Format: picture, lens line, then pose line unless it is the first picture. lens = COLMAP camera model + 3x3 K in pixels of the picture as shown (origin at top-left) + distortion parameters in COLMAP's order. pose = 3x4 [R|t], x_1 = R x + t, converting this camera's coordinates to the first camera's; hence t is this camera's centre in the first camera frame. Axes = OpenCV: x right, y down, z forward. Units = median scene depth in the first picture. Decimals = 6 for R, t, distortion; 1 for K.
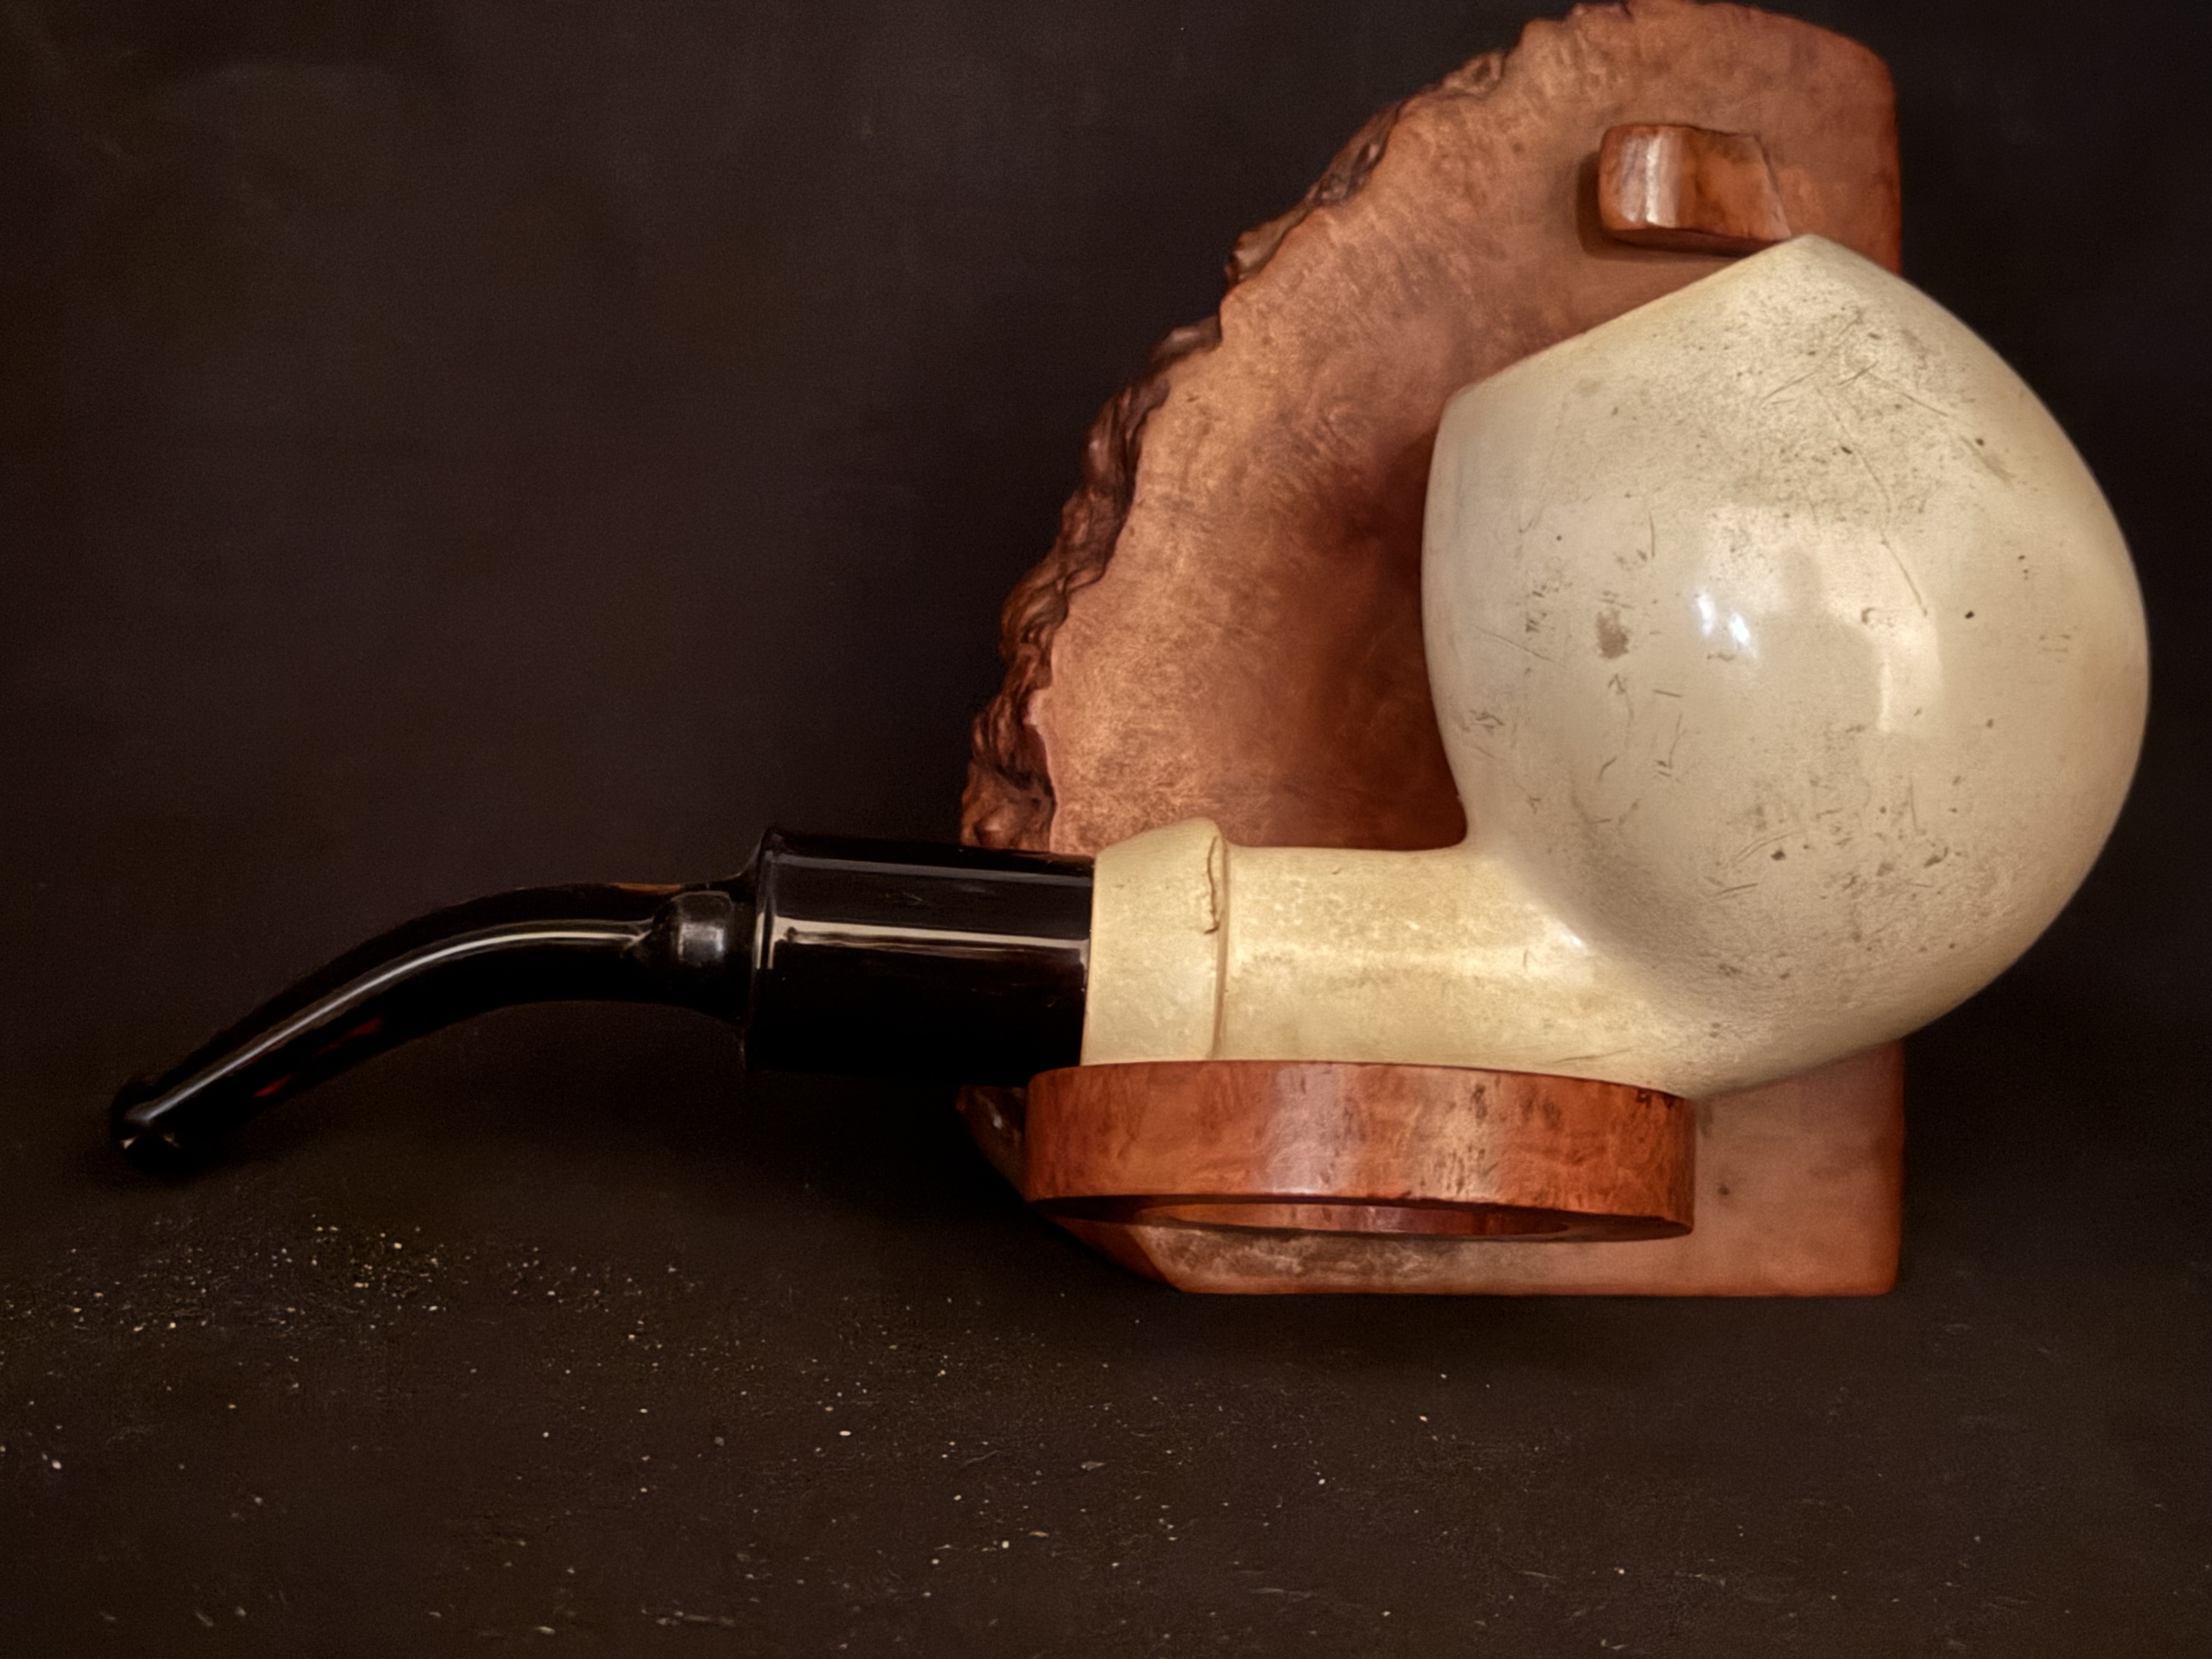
lens RADIAL K [[4409.9, 0, 1106.0], [0, 4409.9, 829.5], [0, 0, 1]] dist [0.077119, 0.102793]
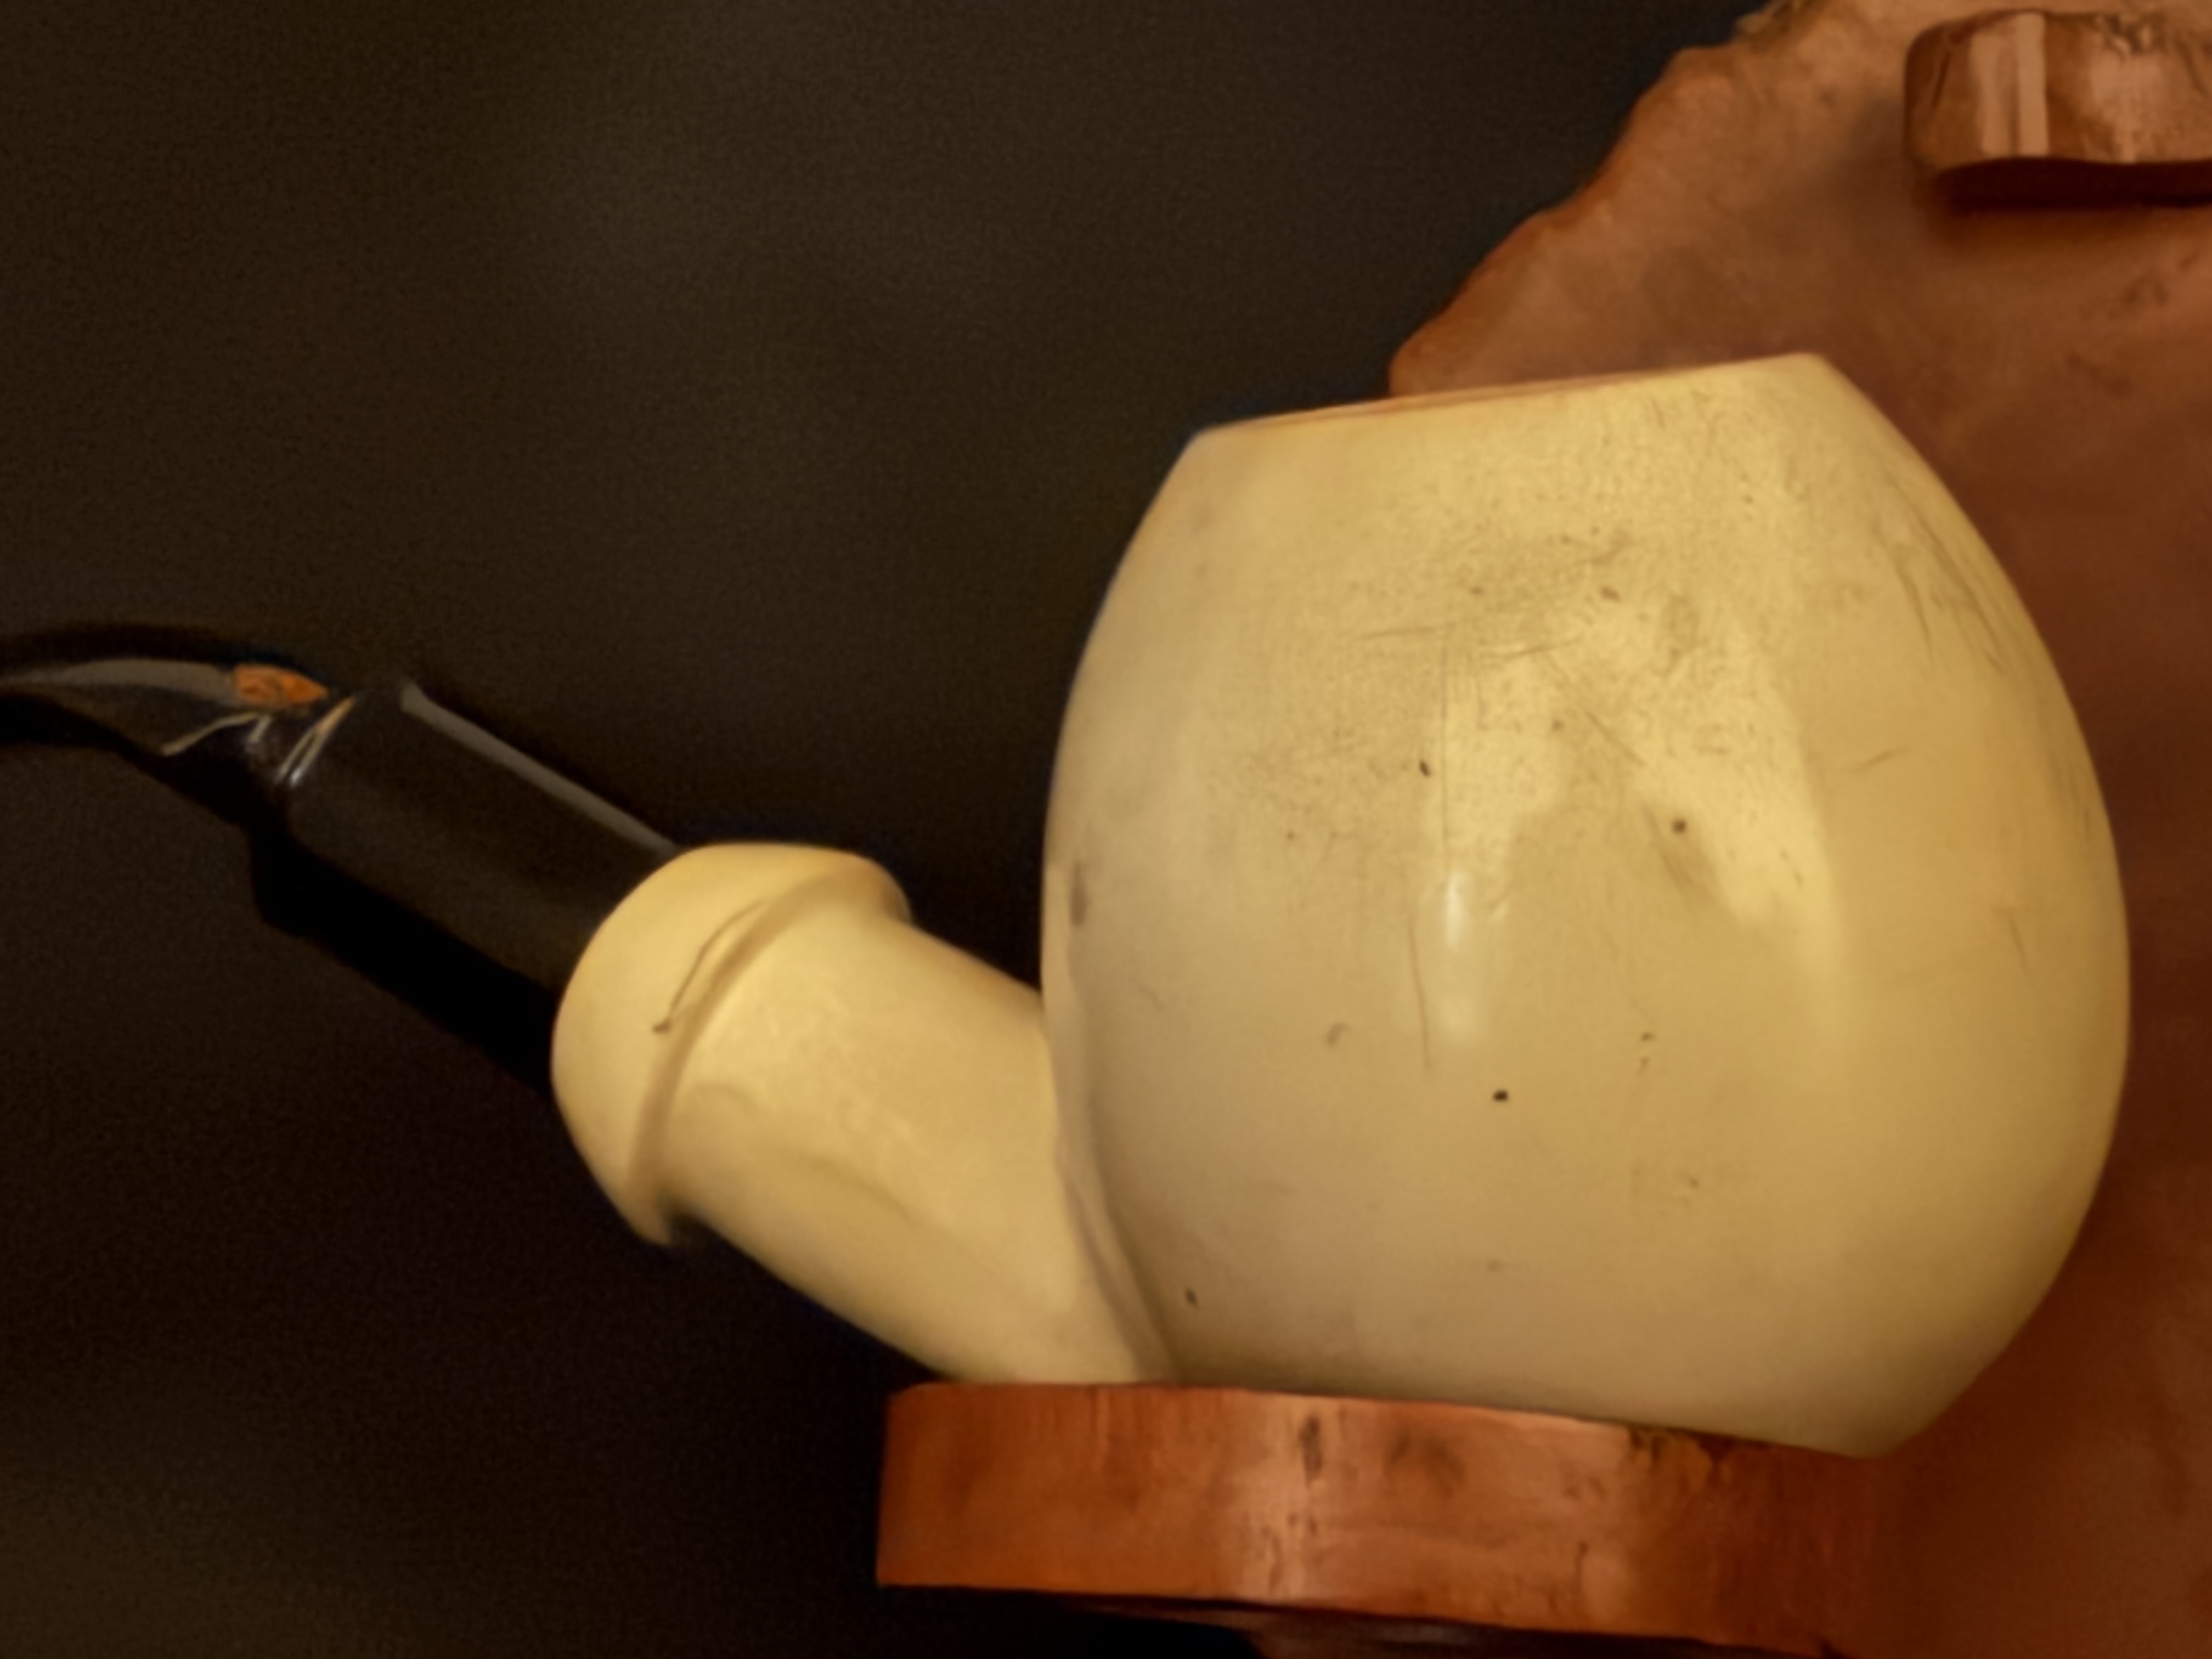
lens RADIAL K [[3838.0, 0, 877.7], [0, 3838.0, 823.7], [0, 0, 1]] dist [0.004609, 0.008675]
pose [[0.860395, -0.082193, -0.502956, 0.267136], [0.022706, 0.992111, -0.123288, 0.033941], [0.509121, 0.094657, 0.855474, 0.418494]]
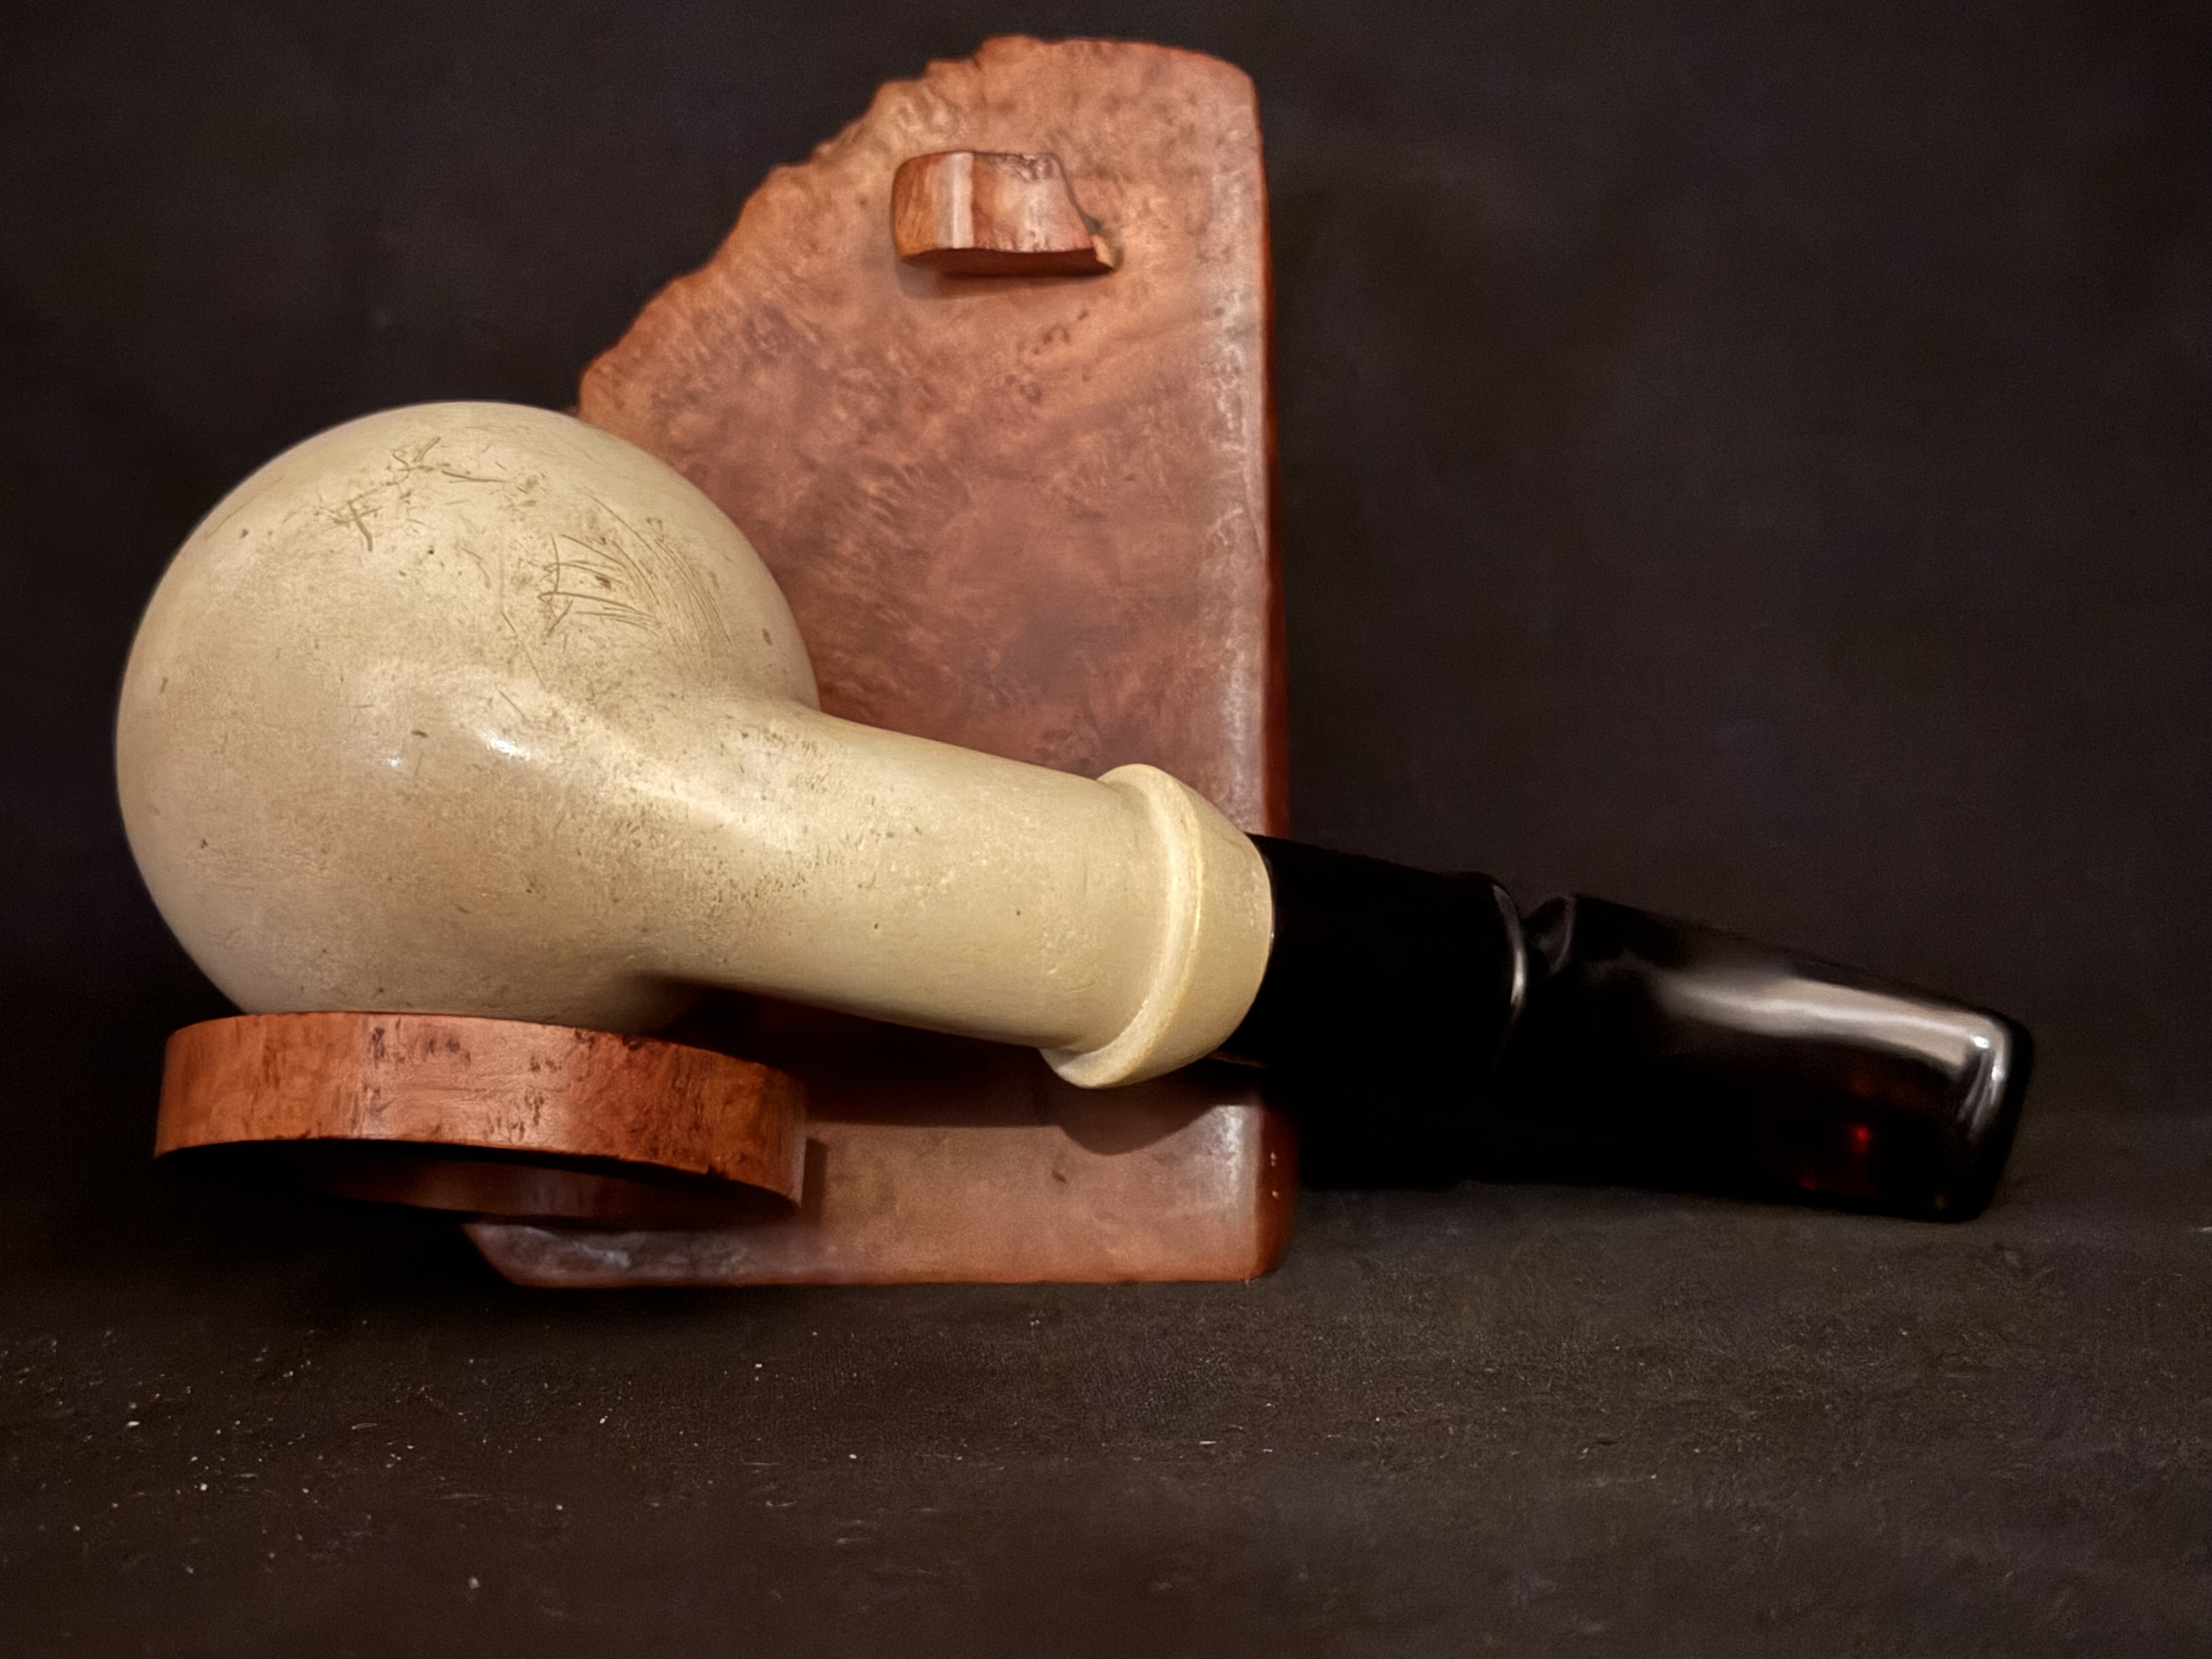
lens RADIAL K [[3844.9, 0, 1106.0], [0, 3844.9, 829.5], [0, 0, 1]] dist [0.111724, -0.060346]
pose [[0.897209, -0.087170, -0.432917, 0.543686], [0.043024, 0.992915, -0.110762, 0.102117], [0.439505, 0.080751, 0.894603, 0.216184]]
